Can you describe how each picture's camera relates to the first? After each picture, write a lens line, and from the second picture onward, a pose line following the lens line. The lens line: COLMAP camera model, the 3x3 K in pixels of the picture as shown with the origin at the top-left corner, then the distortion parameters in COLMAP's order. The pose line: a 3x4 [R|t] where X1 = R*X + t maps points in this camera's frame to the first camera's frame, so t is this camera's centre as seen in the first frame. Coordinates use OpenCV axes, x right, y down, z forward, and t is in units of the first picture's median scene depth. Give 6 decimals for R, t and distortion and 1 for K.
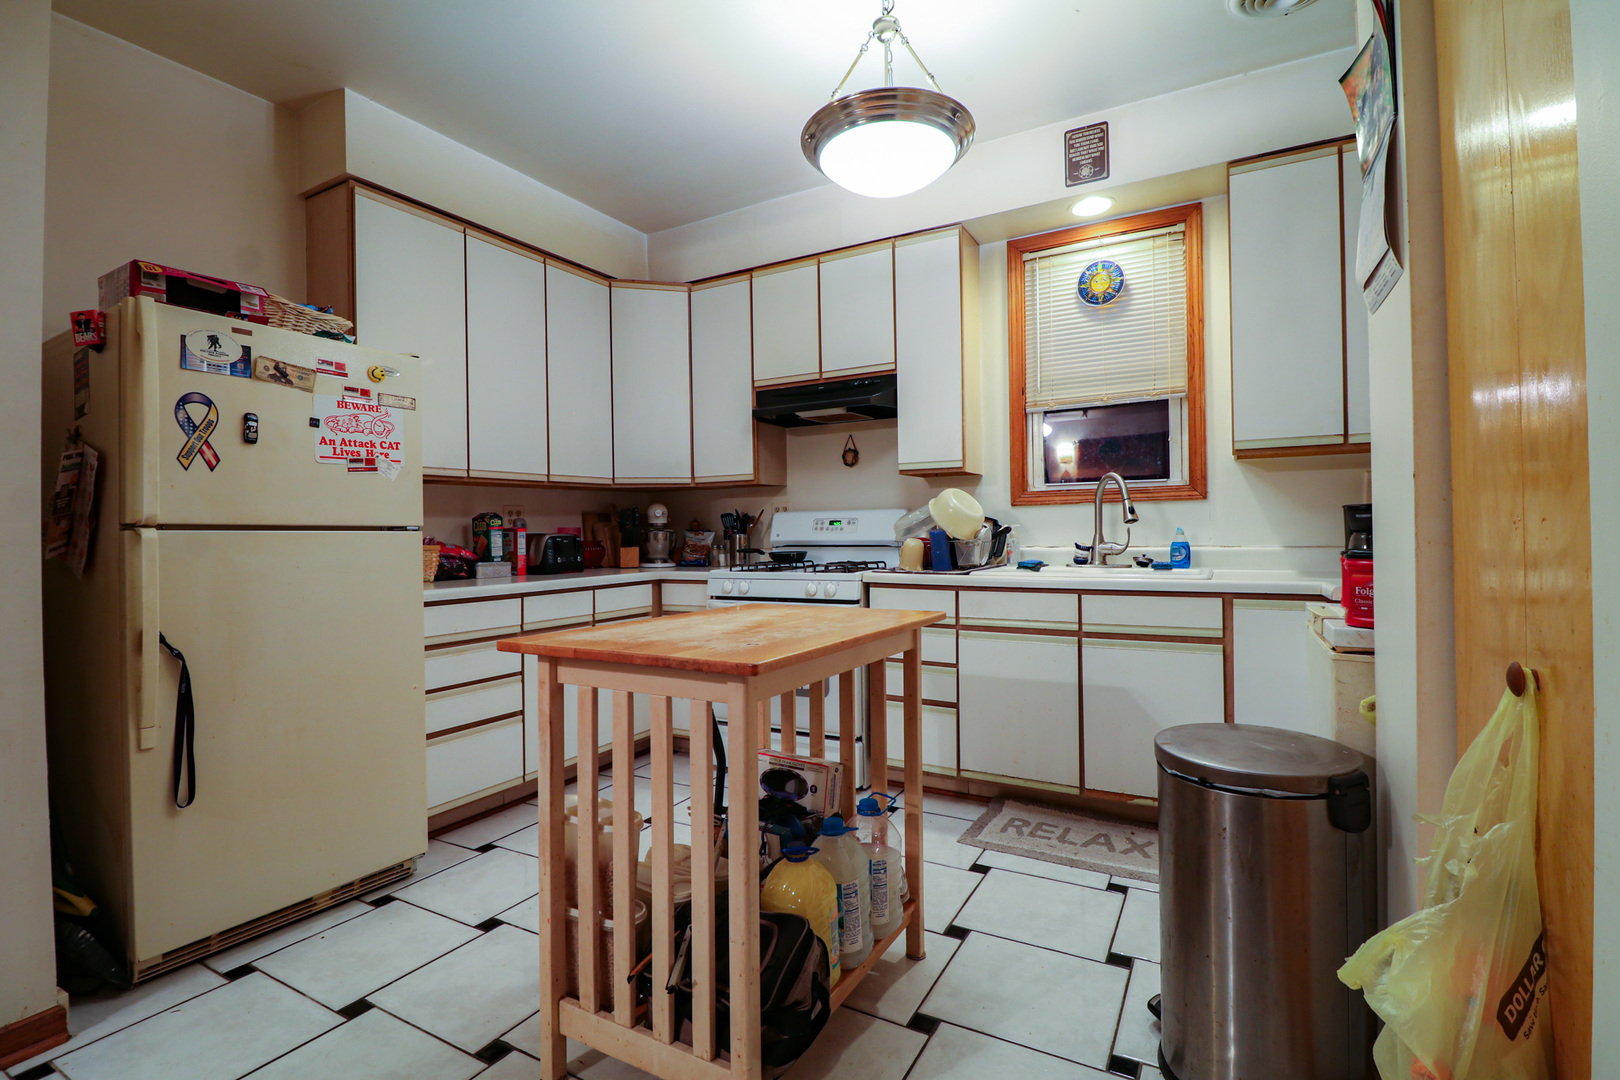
lens RADIAL K [[755.6, 0, 813.5], [0, 755.6, 530.9], [0, 0, 1]] dist [0.000831, -0.015709]
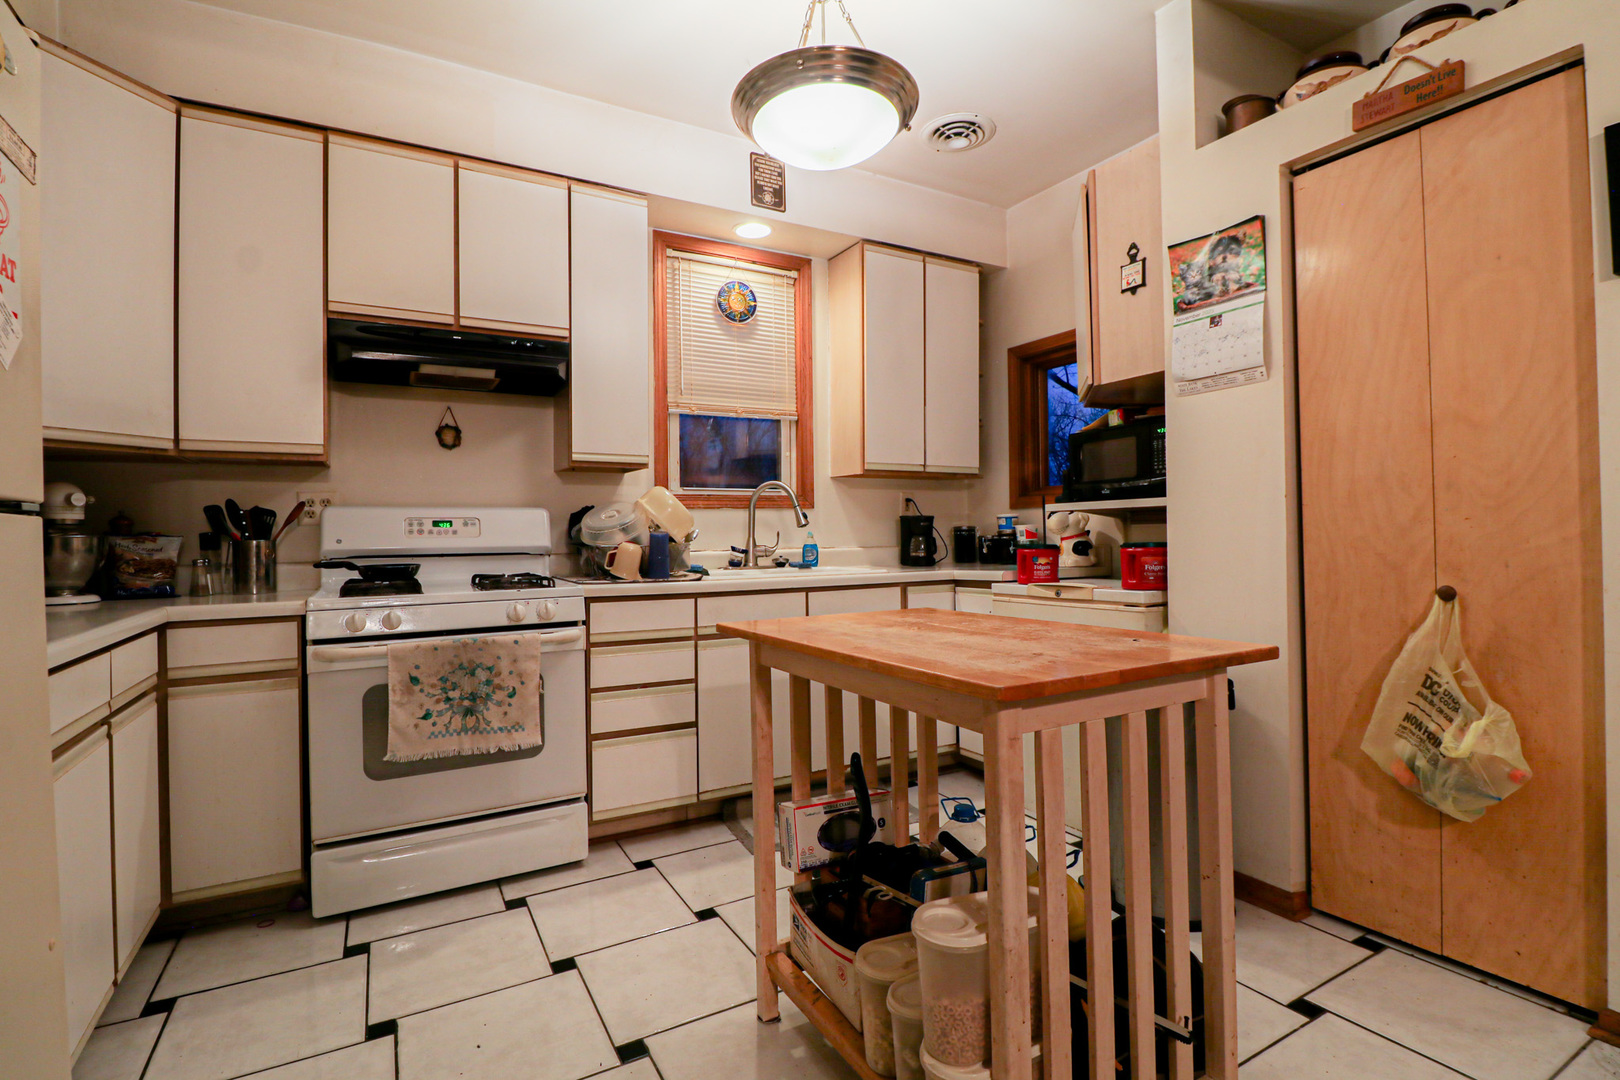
lens RADIAL K [[766.3, 0, 810.9], [0, 766.3, 529.8], [0, 0, 1]] dist [0.002427, -0.014104]
pose [[0.511797, 0.012939, 0.859009, -0.470349], [0.007961, 0.999772, -0.019802, 0.013687], [-0.859070, 0.016973, 0.511577, 0.351477]]
